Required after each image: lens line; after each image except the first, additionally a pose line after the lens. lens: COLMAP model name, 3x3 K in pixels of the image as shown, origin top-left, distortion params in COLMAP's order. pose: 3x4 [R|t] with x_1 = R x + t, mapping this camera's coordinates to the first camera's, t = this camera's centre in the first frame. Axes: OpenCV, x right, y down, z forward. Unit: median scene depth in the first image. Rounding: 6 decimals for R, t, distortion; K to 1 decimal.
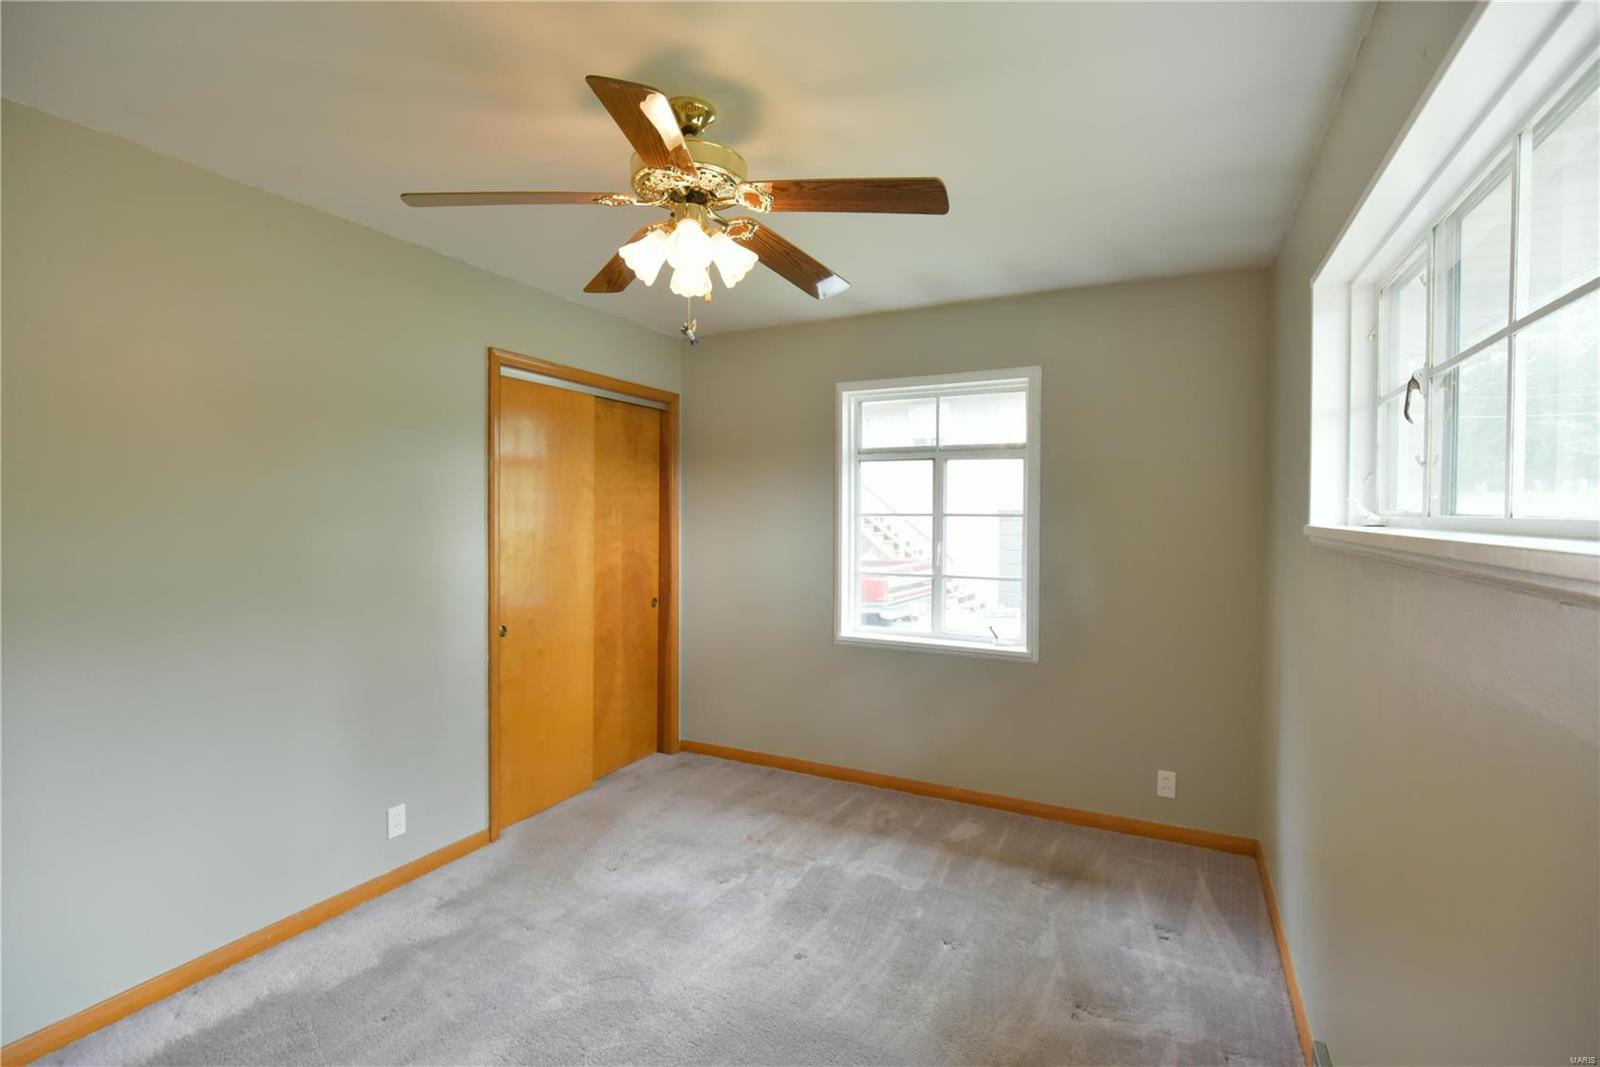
lens RADIAL K [[730.7, 0, 771.9], [0, 730.7, 525.3], [0, 0, 1]] dist [-0.011876, -0.001529]
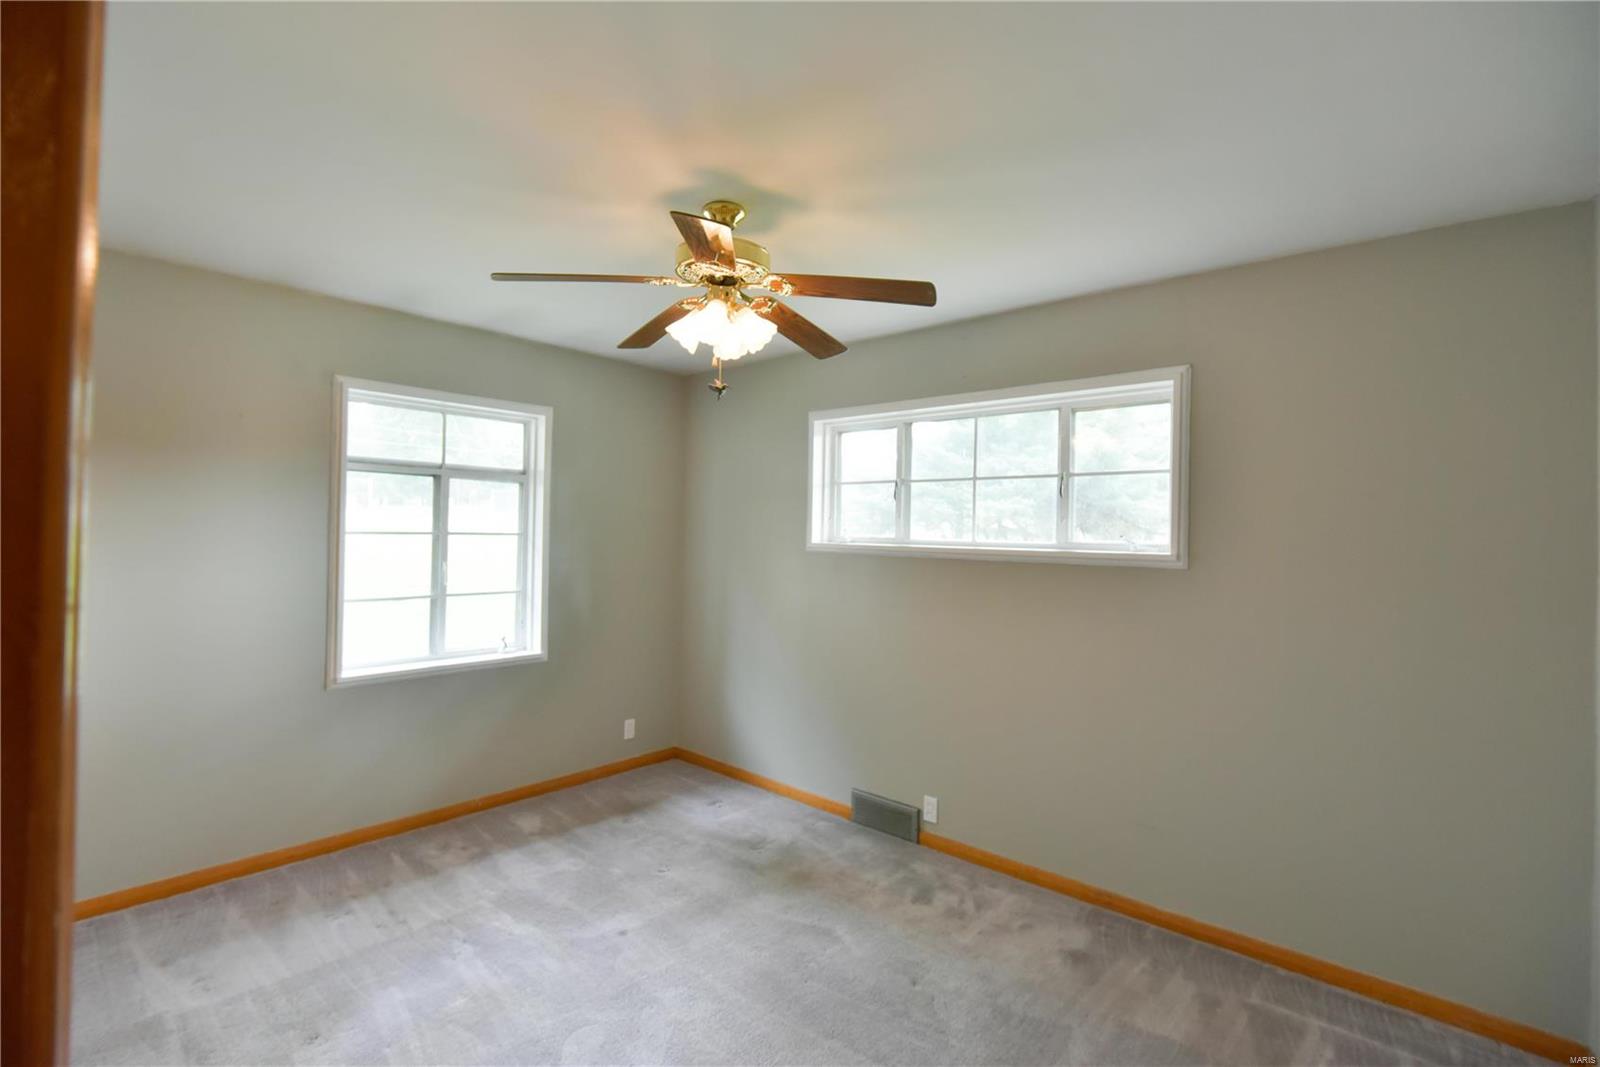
lens RADIAL K [[730.7, 0, 833.8], [0, 730.7, 529.4], [0, 0, 1]] dist [-0.011876, -0.001529]
pose [[0.207902, 0.003061, 0.978145, -0.657359], [0.000763, 0.999994, -0.003291, -0.017008], [-0.978149, 0.001430, 0.207899, 0.296193]]
